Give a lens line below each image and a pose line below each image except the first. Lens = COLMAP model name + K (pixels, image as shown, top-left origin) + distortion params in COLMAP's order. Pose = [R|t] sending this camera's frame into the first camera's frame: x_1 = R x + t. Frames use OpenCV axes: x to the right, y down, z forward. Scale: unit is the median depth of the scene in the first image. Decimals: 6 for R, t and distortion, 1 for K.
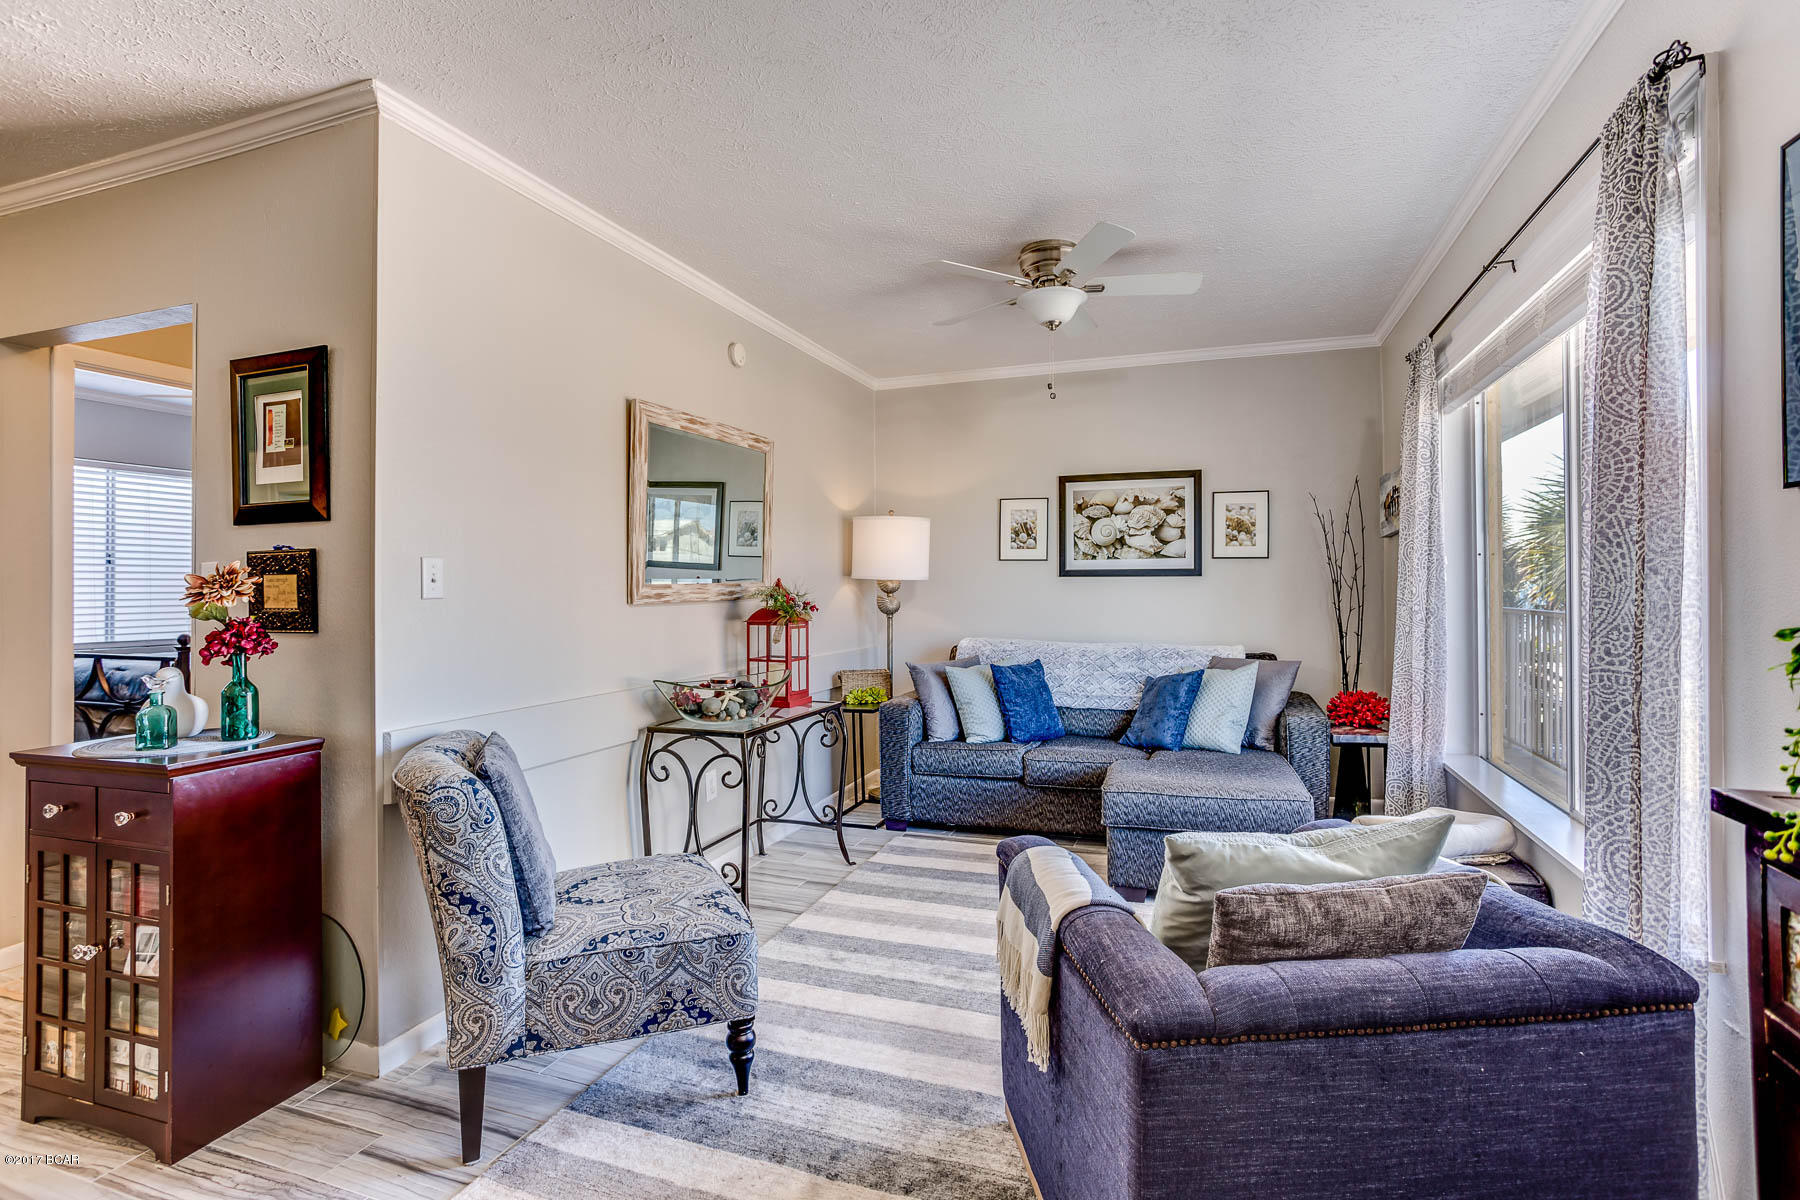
lens RADIAL K [[851.5, 0, 892.9], [0, 851.5, 587.0], [0, 0, 1]] dist [-0.035159, 0.016827]
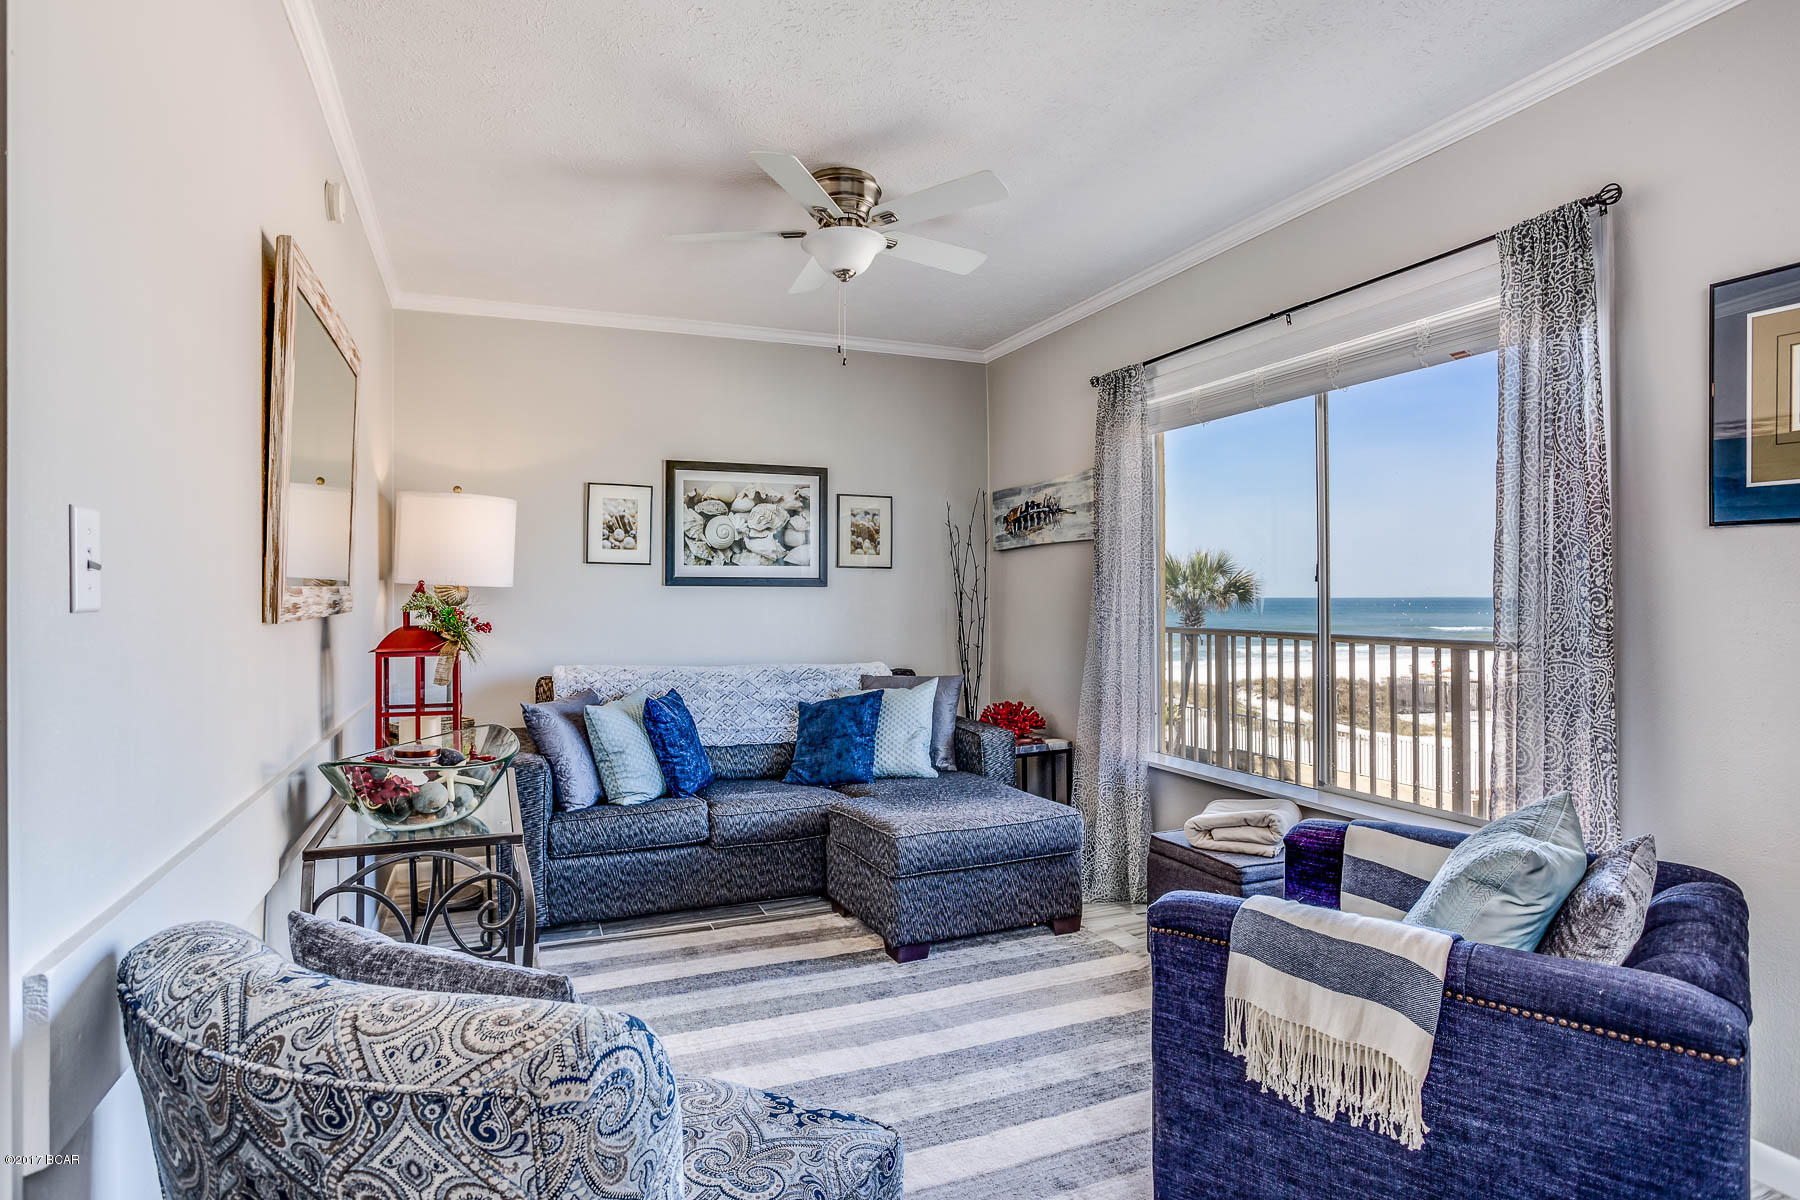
lens RADIAL K [[960.0, 0, 900.4], [0, 960.0, 600.8], [0, 0, 1]] dist [-0.051214, 0.000073]
pose [[0.746086, 0.003596, 0.665840, -0.254882], [-0.002913, 0.999993, -0.002137, 0.004044], [-0.665843, -0.000345, 0.746092, 0.189352]]
